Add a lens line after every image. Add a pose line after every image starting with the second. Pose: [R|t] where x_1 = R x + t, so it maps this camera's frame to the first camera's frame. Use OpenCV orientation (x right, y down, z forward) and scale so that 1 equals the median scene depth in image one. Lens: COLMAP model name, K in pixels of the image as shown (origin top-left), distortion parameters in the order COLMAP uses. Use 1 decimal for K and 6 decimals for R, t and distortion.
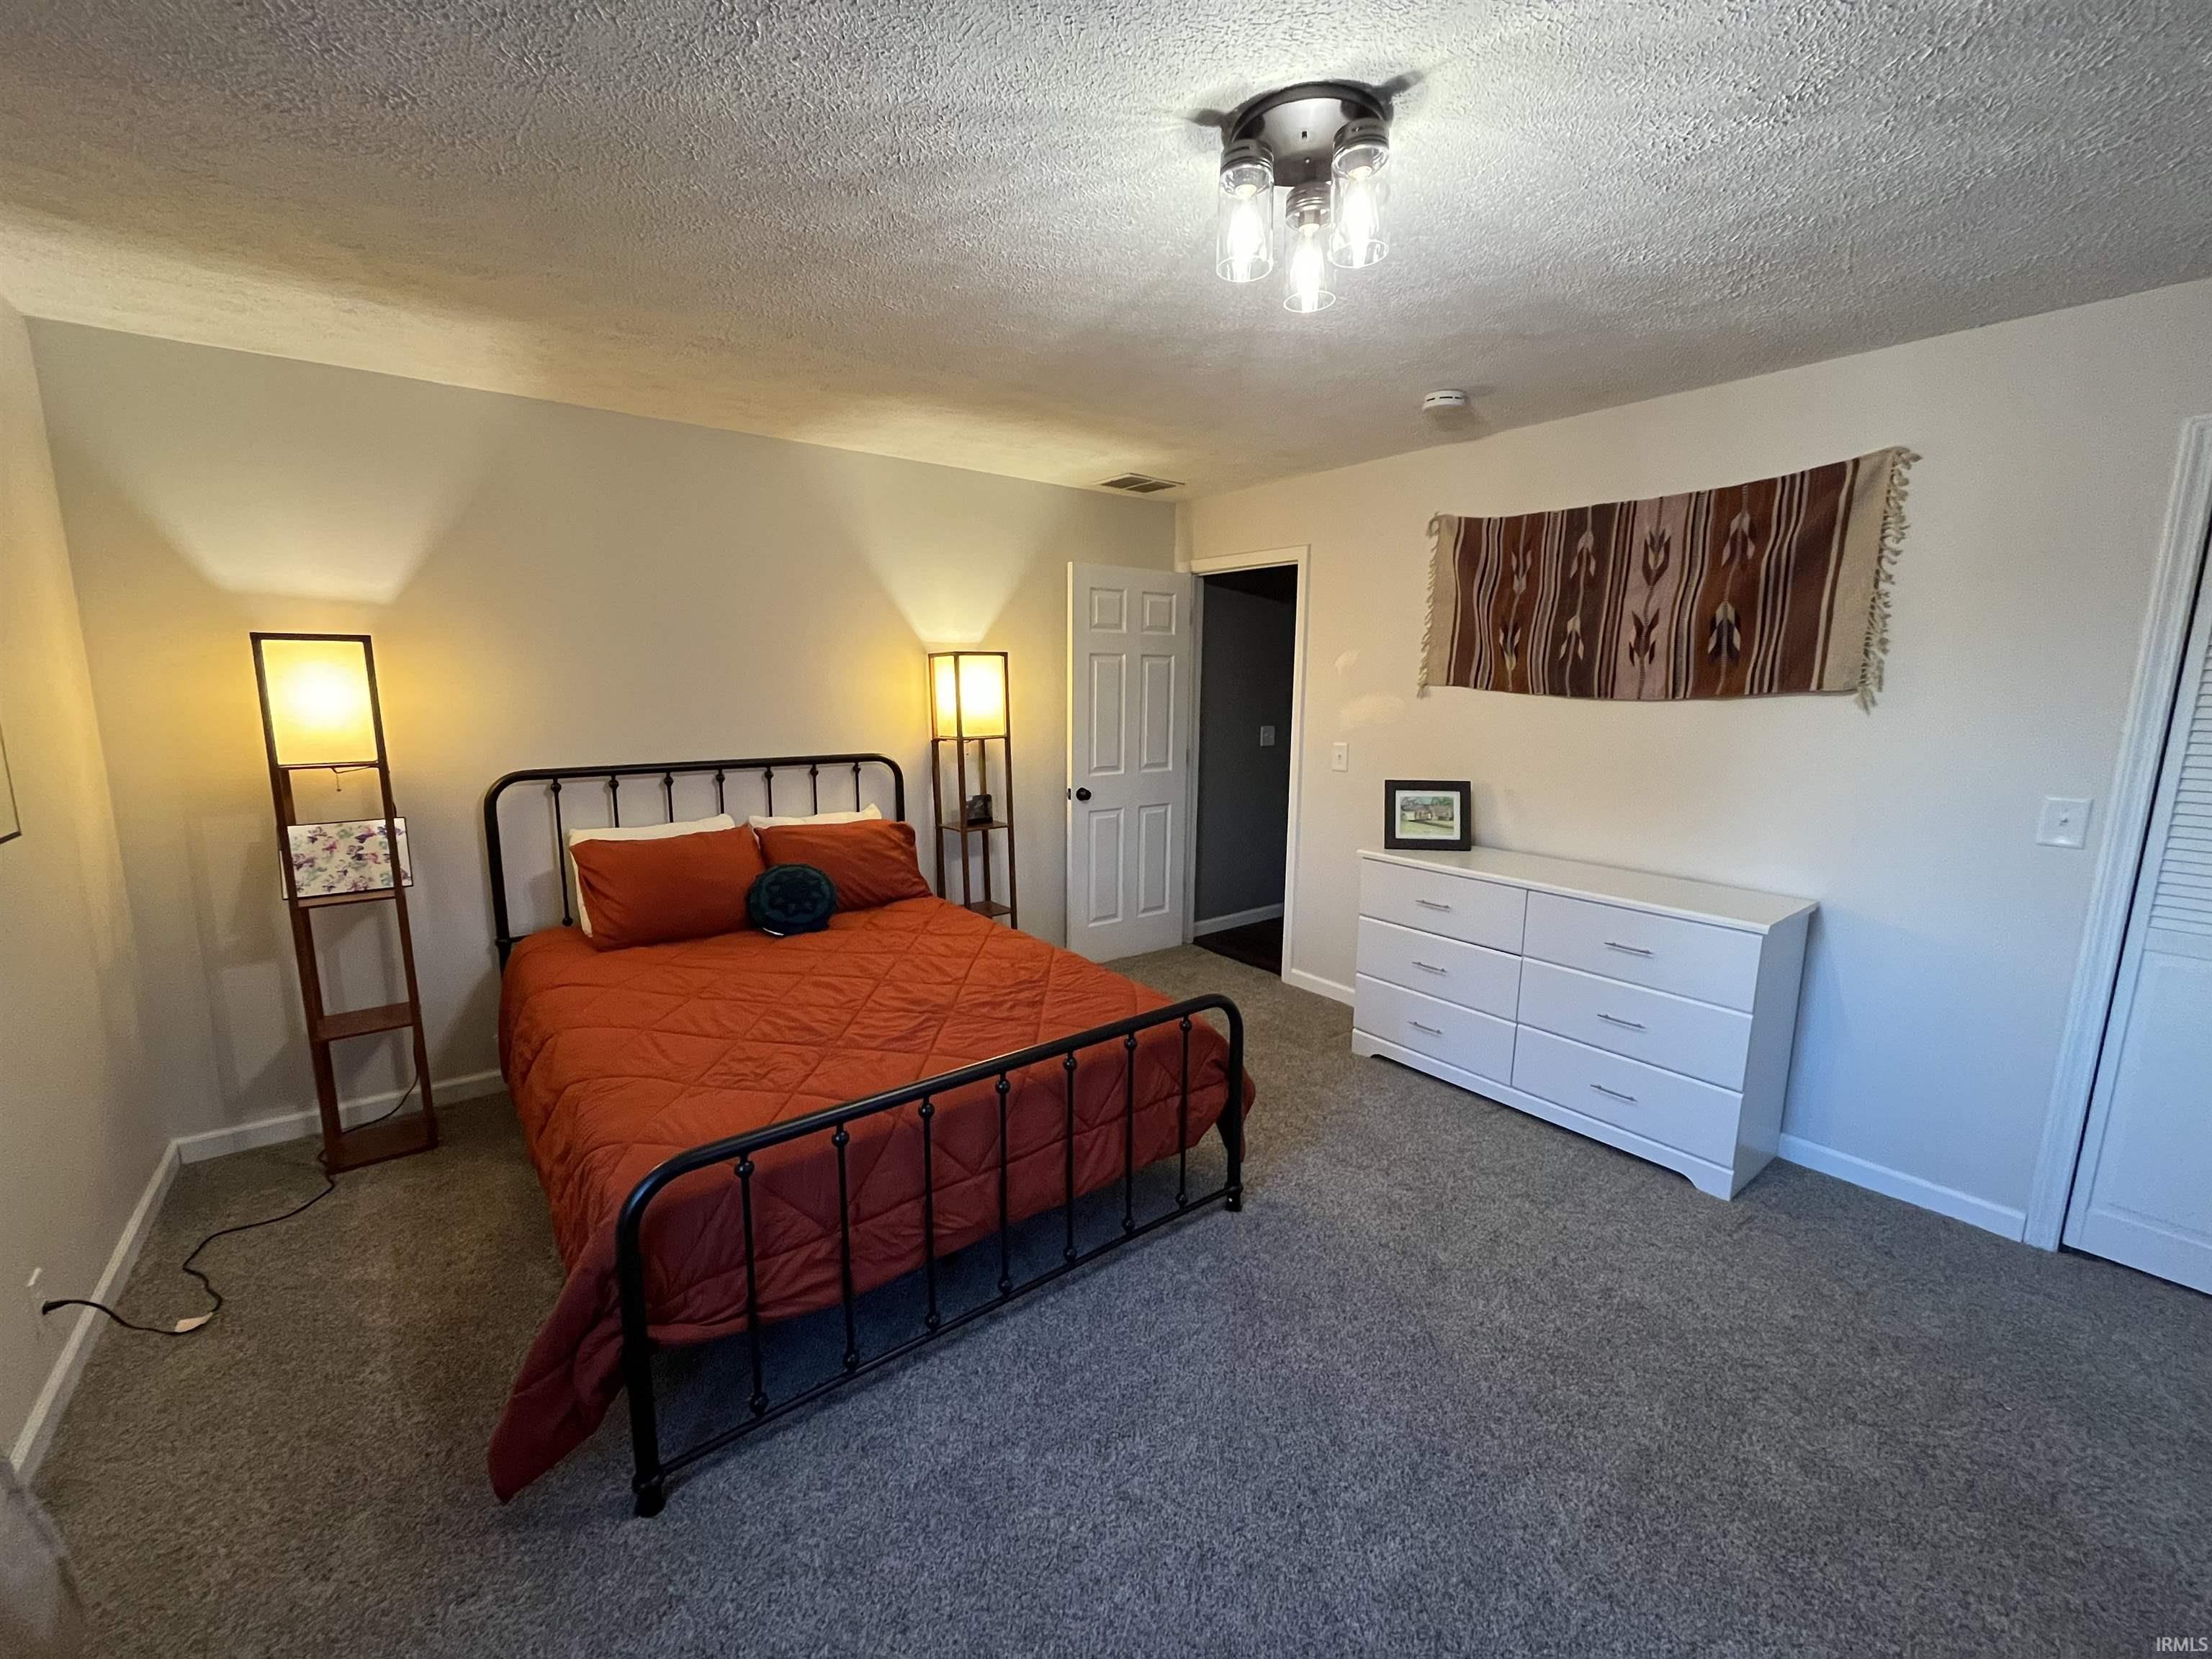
lens RADIAL K [[895.1, 0, 1099.6], [0, 895.1, 824.4], [0, 0, 1]] dist [-0.004047, -0.000215]
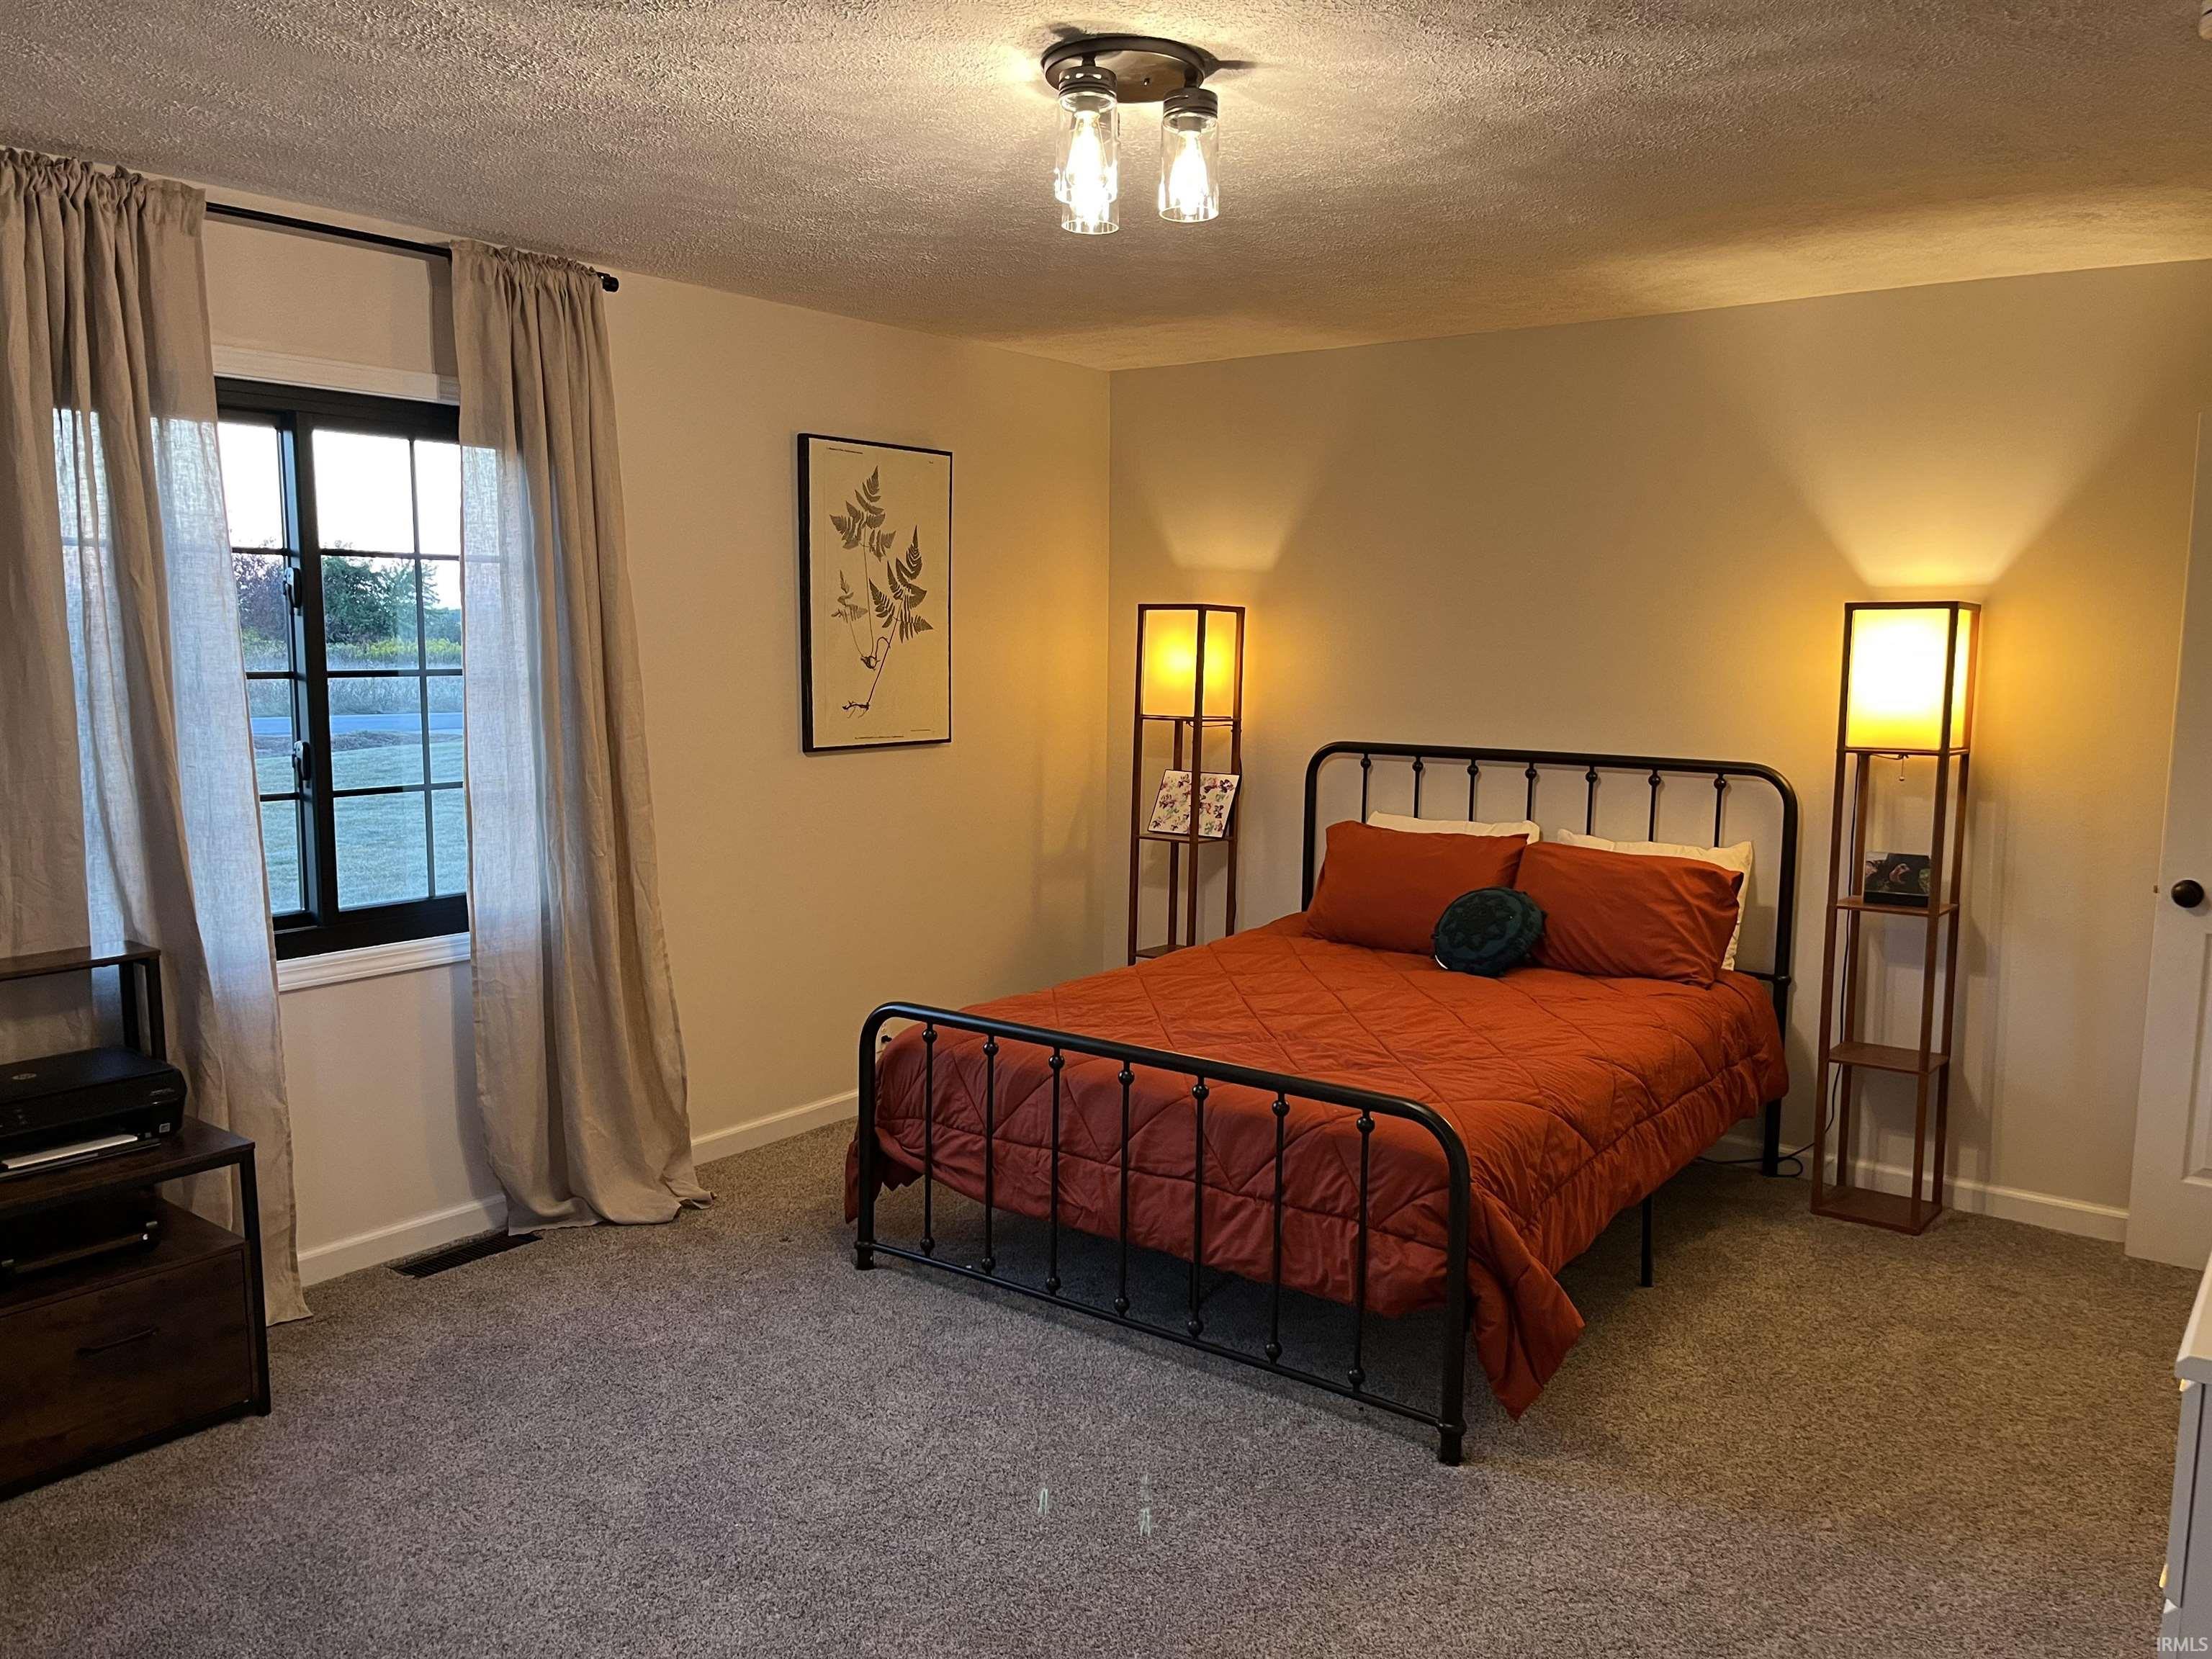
lens RADIAL K [[1677.3, 0, 1105.7], [0, 1677.3, 839.1], [0, 0, 1]] dist [0.052811, -0.076096]
pose [[0.258129, 0.124824, -0.958013, 0.960418], [-0.158207, 0.983694, 0.085543, -0.067662], [0.953069, 0.129483, 0.273668, 0.279631]]
